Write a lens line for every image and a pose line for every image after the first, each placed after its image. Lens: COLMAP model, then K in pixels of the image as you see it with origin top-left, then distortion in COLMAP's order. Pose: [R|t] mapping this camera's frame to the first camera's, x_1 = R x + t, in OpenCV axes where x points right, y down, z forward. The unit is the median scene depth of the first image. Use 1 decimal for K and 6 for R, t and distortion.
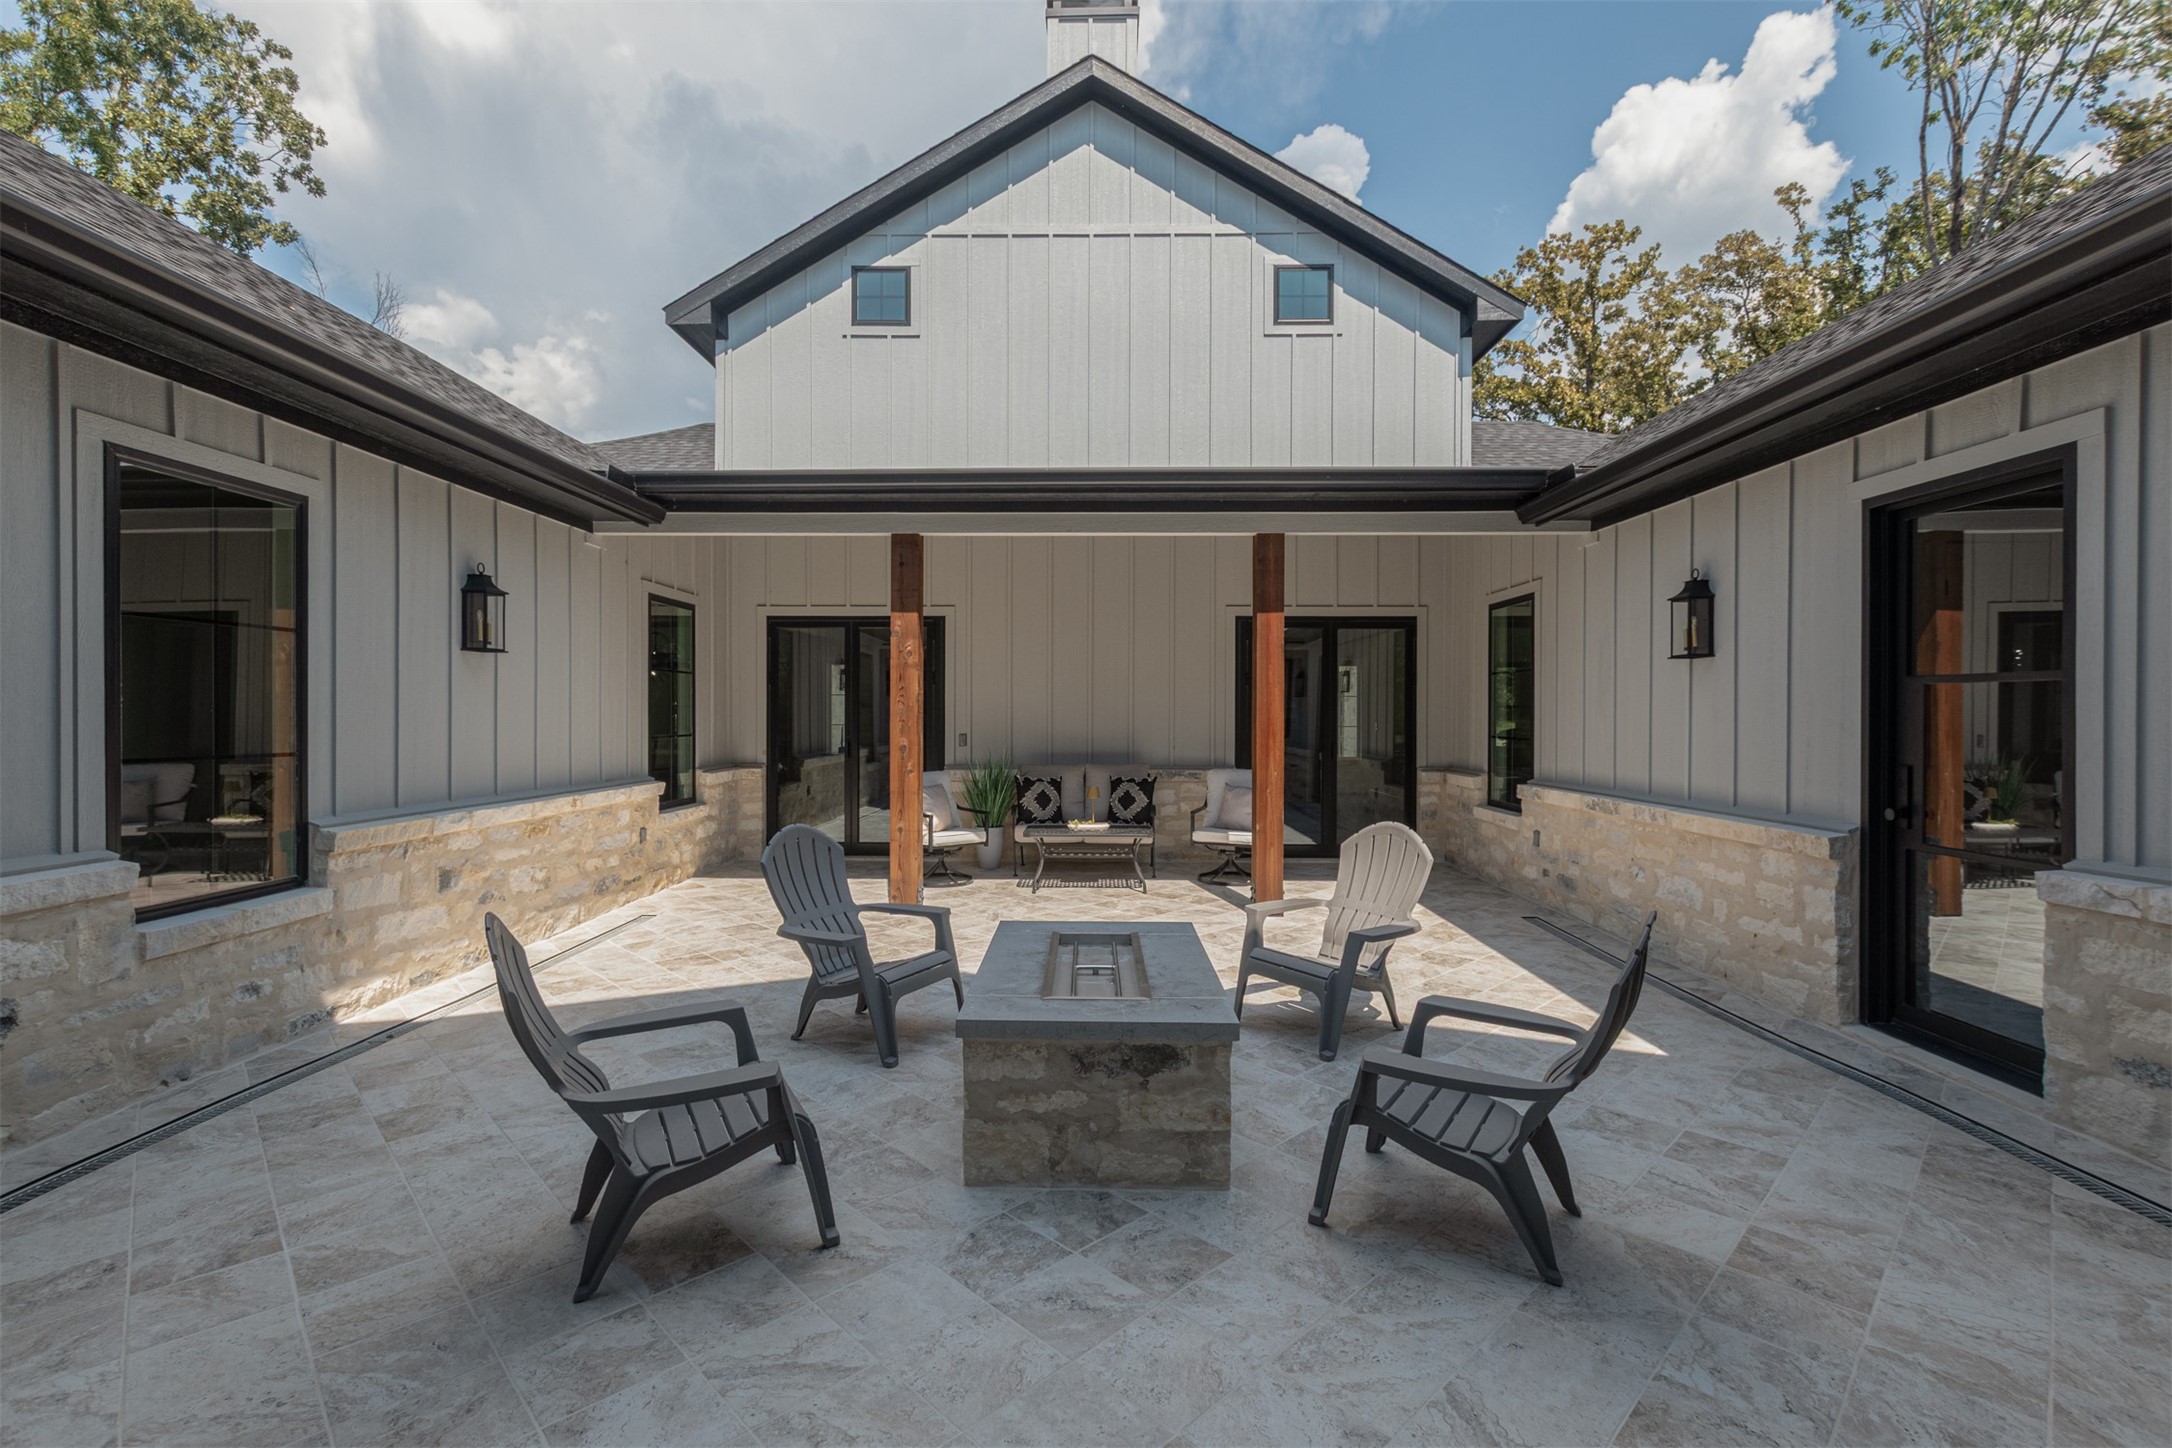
lens RADIAL K [[939.3, 0, 1073.9], [0, 939.3, 722.1], [0, 0, 1]] dist [0.005531, -0.001726]
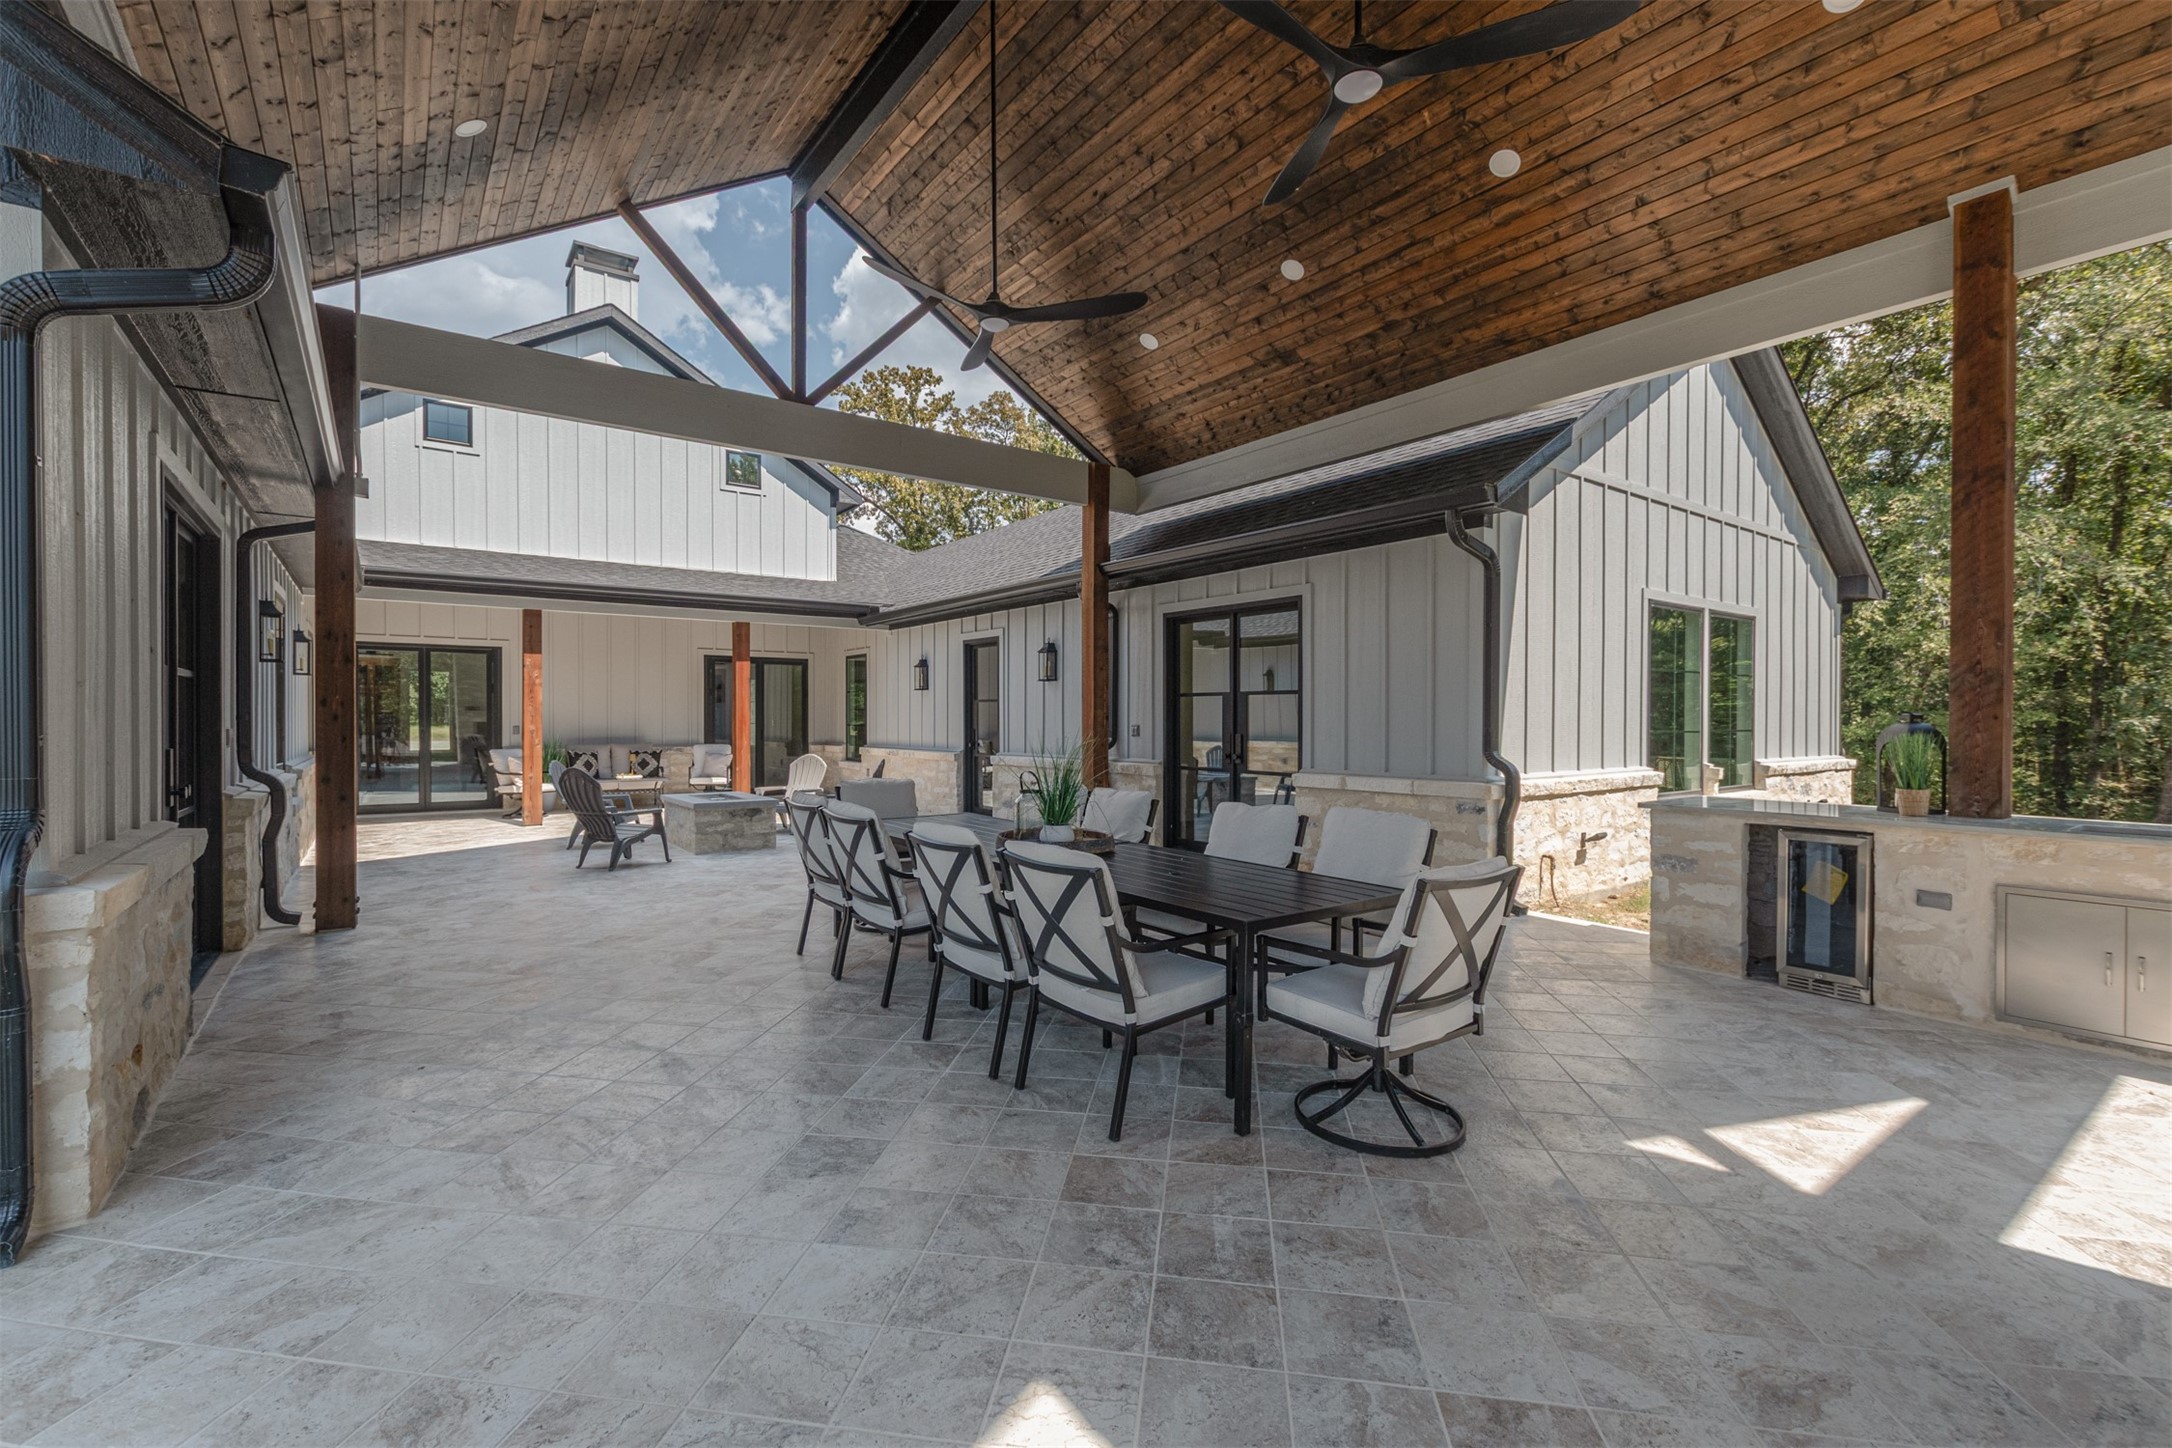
lens RADIAL K [[939.3, 0, 1073.9], [0, 939.3, 722.1], [0, 0, 1]] dist [0.005531, -0.001726]
pose [[0.793195, -0.003336, 0.608959, -0.473220], [0.005735, 0.999982, -0.001992, 0.020826], [-0.608941, 0.005072, 0.793199, -1.065285]]
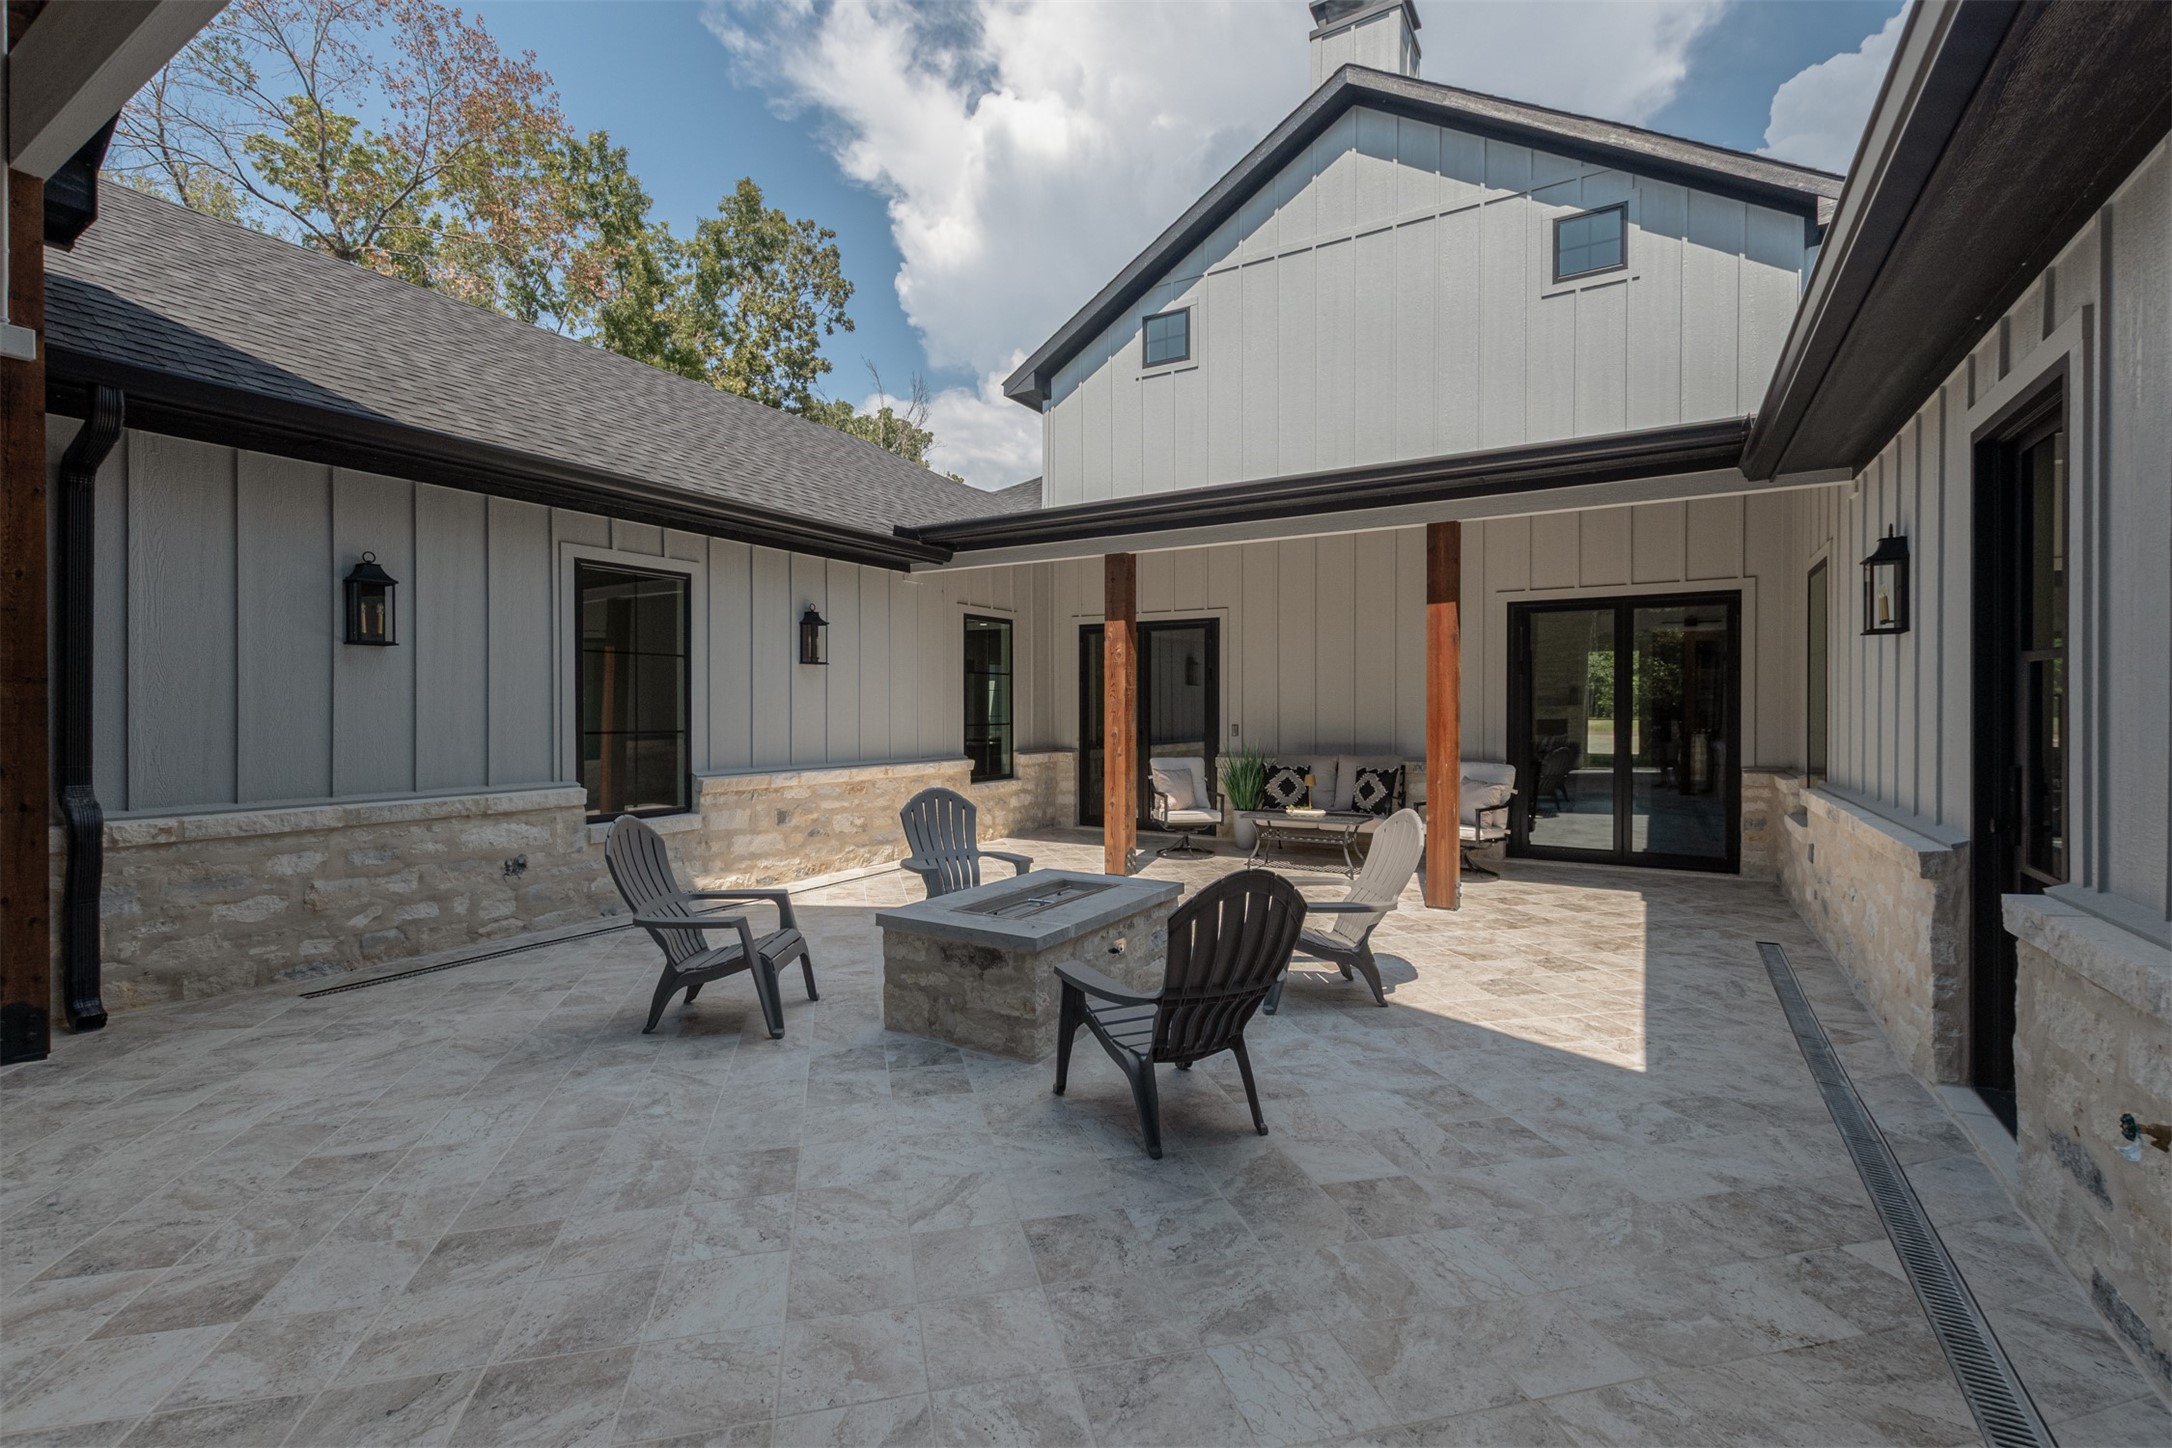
lens RADIAL K [[937.2, 0, 1080.3], [0, 937.2, 719.7], [0, 0, 1]] dist [0.003740, 0.000201]
pose [[0.867159, 0.003387, -0.498019, 0.388513], [-0.001669, 0.999991, 0.003895, 0.004081], [0.498028, -0.002547, 0.867157, -0.047060]]
